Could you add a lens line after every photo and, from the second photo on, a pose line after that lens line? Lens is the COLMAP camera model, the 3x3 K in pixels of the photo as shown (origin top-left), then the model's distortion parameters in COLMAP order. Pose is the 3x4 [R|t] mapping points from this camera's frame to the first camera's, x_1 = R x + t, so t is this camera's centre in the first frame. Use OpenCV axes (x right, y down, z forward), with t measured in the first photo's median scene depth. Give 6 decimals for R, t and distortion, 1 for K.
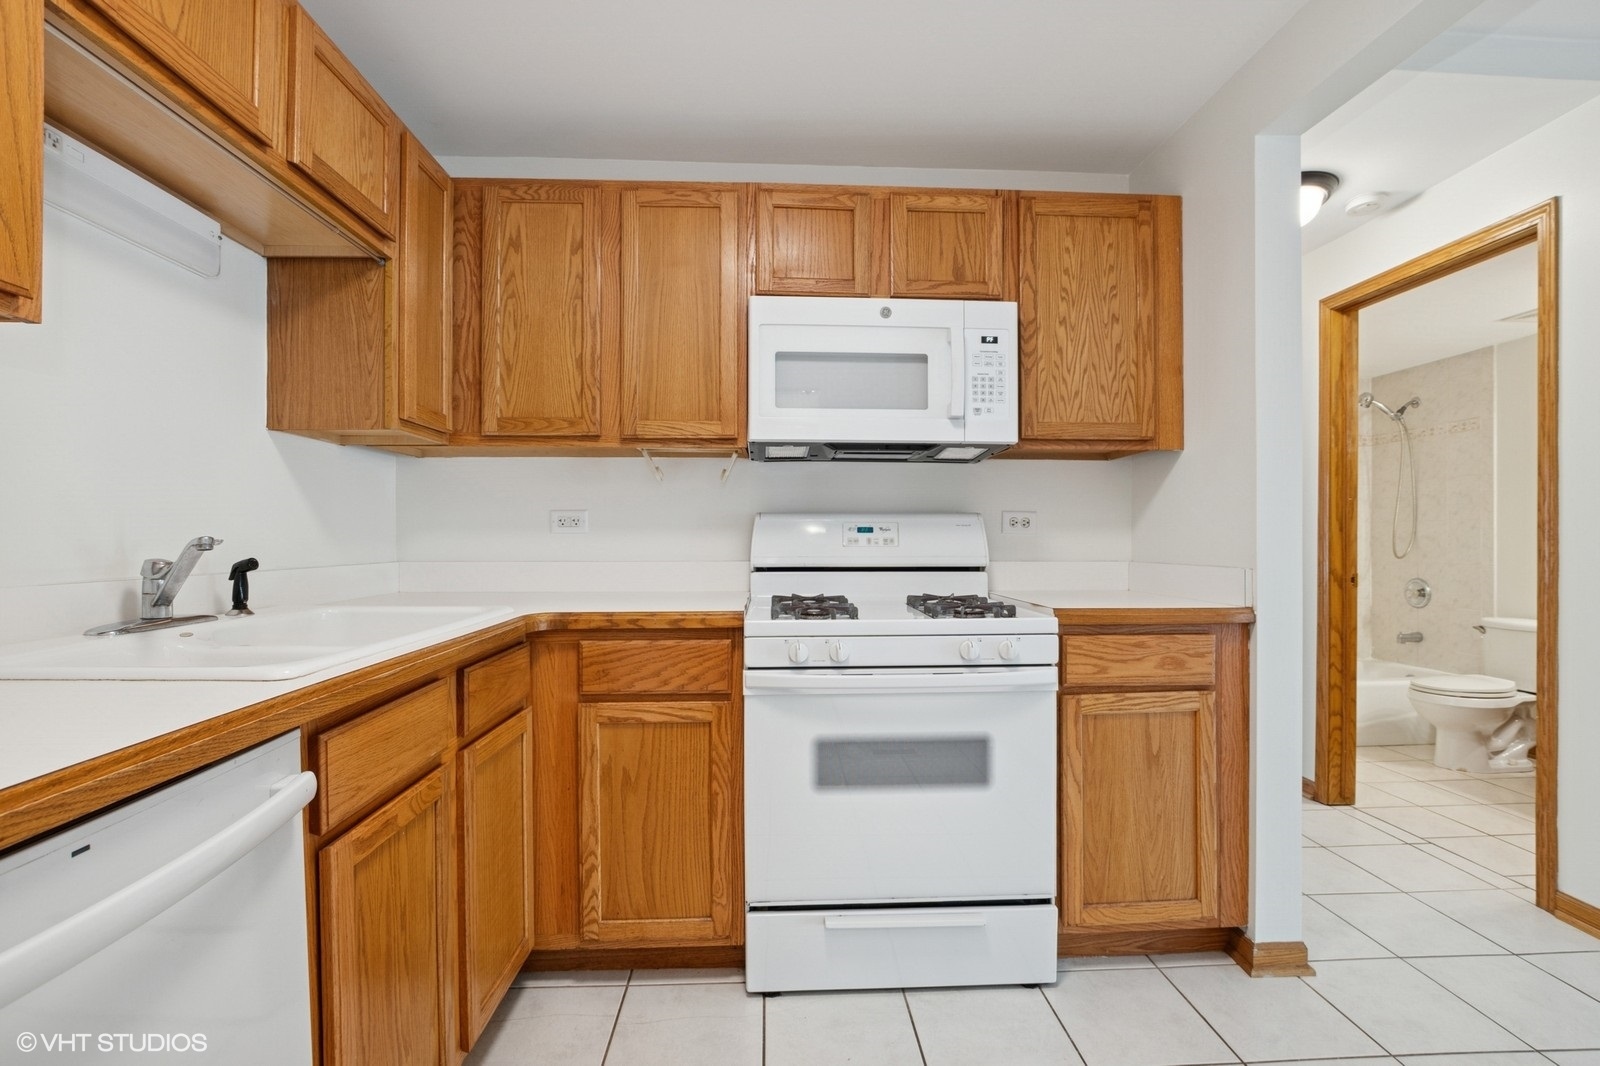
lens RADIAL K [[720.5, 0, 800.0], [0, 720.5, 533.0], [0, 0, 1]] dist [-0.025621, -0.000211]
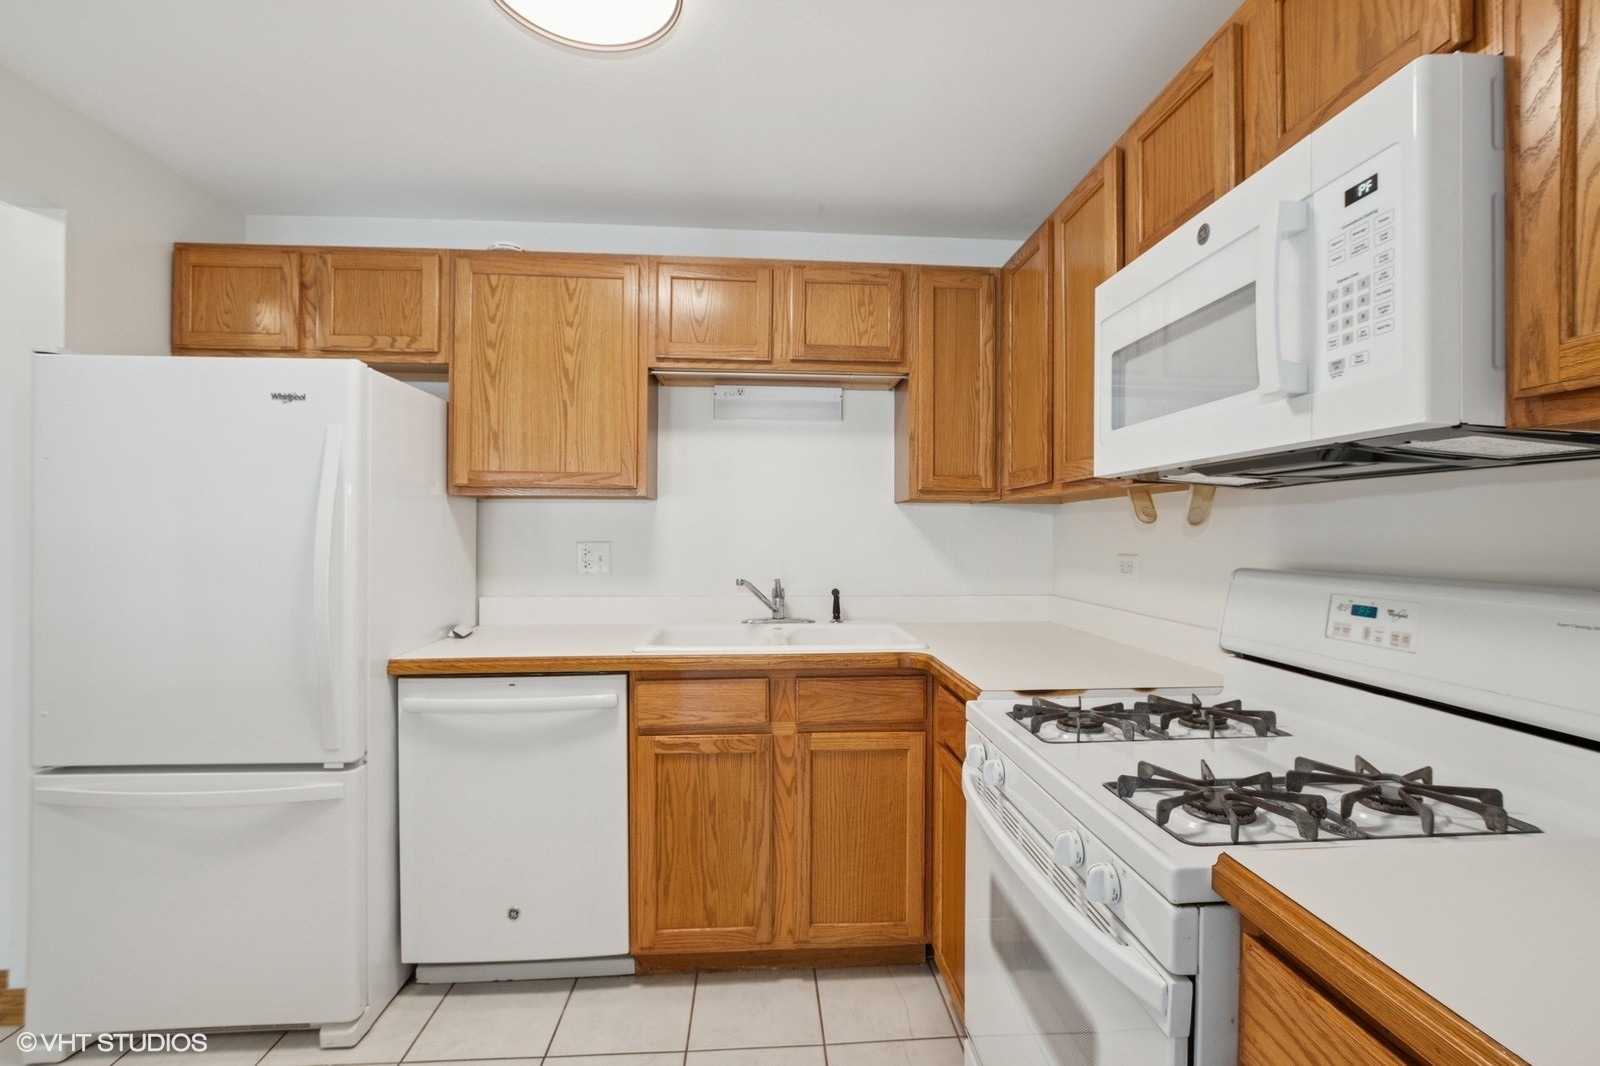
lens RADIAL K [[719.4, 0, 837.3], [0, 719.4, 533.4], [0, 0, 1]] dist [-0.004206, -0.000454]
pose [[0.049284, 0.000035, -0.998785, 0.744347], [0.000709, 1.000000, 0.000070, -0.076677], [0.998785, -0.000712, 0.049284, 0.751670]]
